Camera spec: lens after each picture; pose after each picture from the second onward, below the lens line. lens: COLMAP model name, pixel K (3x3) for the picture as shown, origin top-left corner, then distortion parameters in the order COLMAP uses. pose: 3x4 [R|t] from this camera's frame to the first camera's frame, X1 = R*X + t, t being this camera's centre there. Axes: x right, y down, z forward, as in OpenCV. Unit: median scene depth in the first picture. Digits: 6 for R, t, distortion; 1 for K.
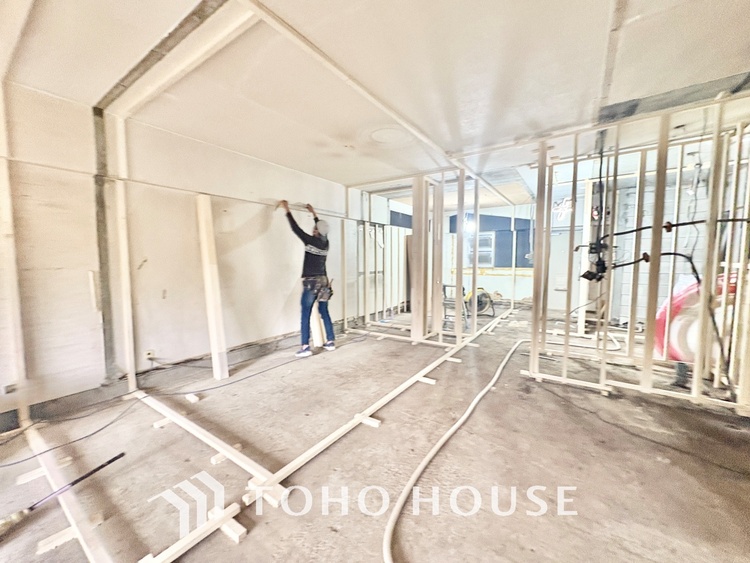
lens RADIAL K [[299.0, 0, 374.0], [0, 299.0, 280.8], [0, 0, 1]] dist [0.000264, 0.000120]
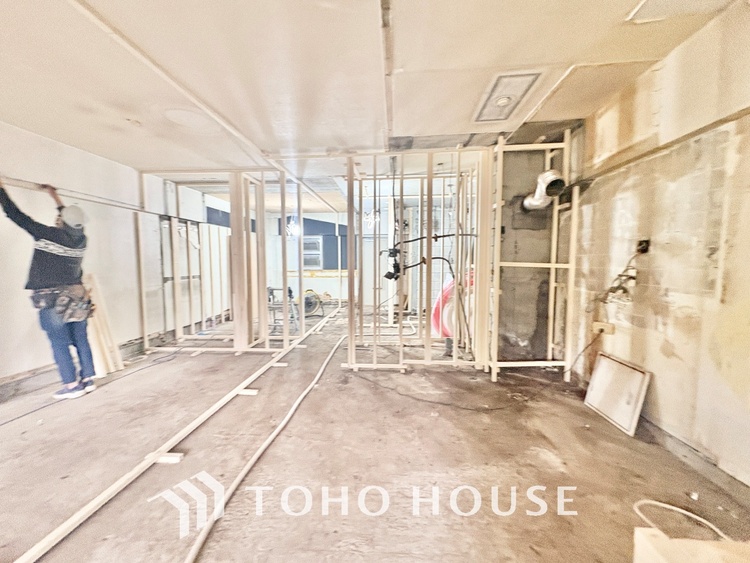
lens RADIAL K [[299.0, 0, 373.5], [0, 299.0, 280.6], [0, 0, 1]] dist [0.000264, 0.000120]
pose [[0.862947, -0.031318, 0.504323, 0.062130], [0.036249, 0.999343, 0.000034, 0.000703], [-0.503993, 0.018252, 0.863515, -0.007577]]
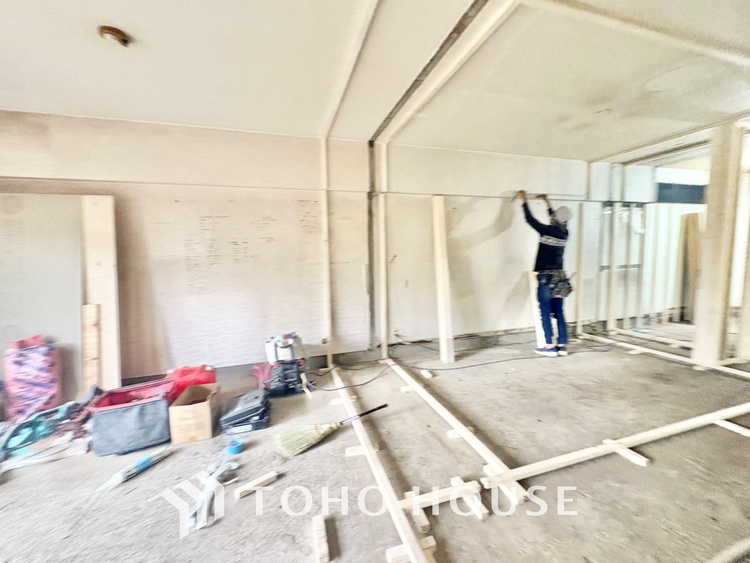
lens RADIAL K [[299.0, 0, 374.7], [0, 299.0, 281.2], [0, 0, 1]] dist [0.000264, 0.000120]
pose [[0.784242, 0.036552, -0.619377, -0.058741], [-0.021938, 0.999273, 0.031193, 0.000598], [0.620067, -0.010875, 0.784474, -0.030239]]
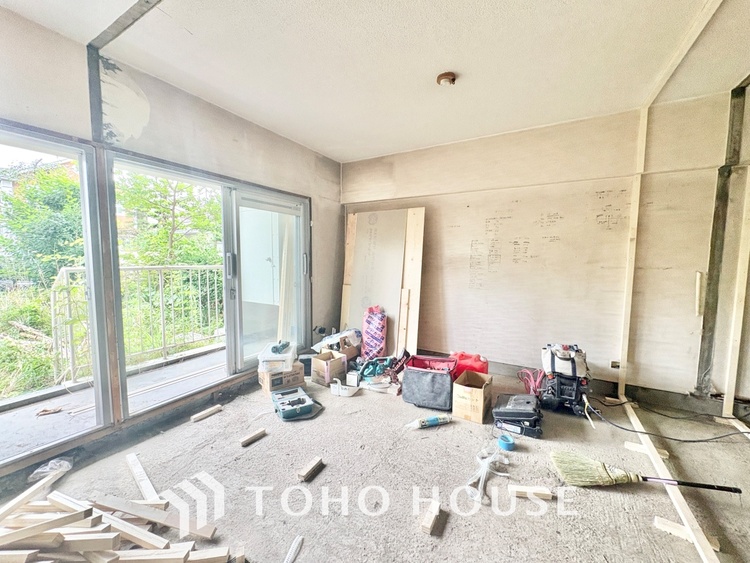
lens RADIAL K [[299.0, 0, 374.2], [0, 299.0, 280.3], [0, 0, 1]] dist [0.000264, 0.000120]
pose [[0.081101, 0.077728, -0.993670, -0.080495], [-0.078654, 0.994345, 0.071361, 0.005607], [0.993598, 0.072369, 0.086756, -0.089012]]
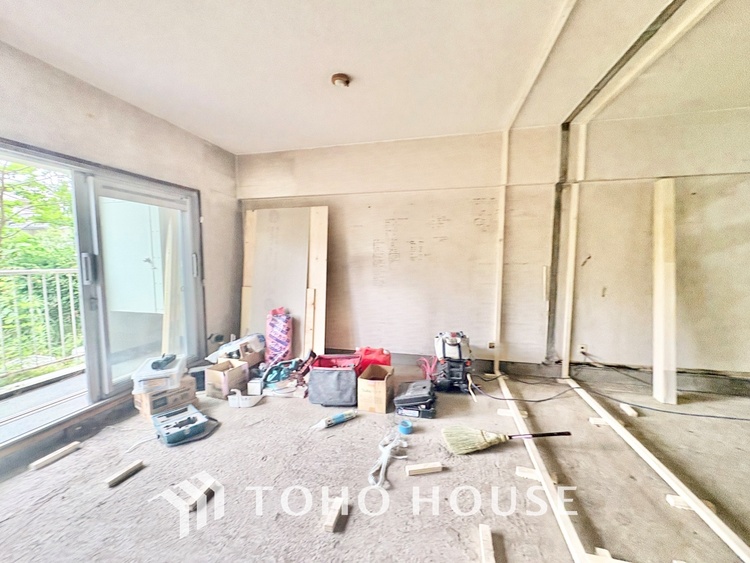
lens RADIAL K [[299.0, 0, 374.9], [0, 299.0, 281.0], [0, 0, 1]] dist [0.000264, 0.000120]
pose [[0.364939, 0.076722, -0.927865, -0.076029], [-0.064582, 0.996284, 0.056978, 0.001959], [0.928789, 0.039130, 0.368538, -0.059297]]
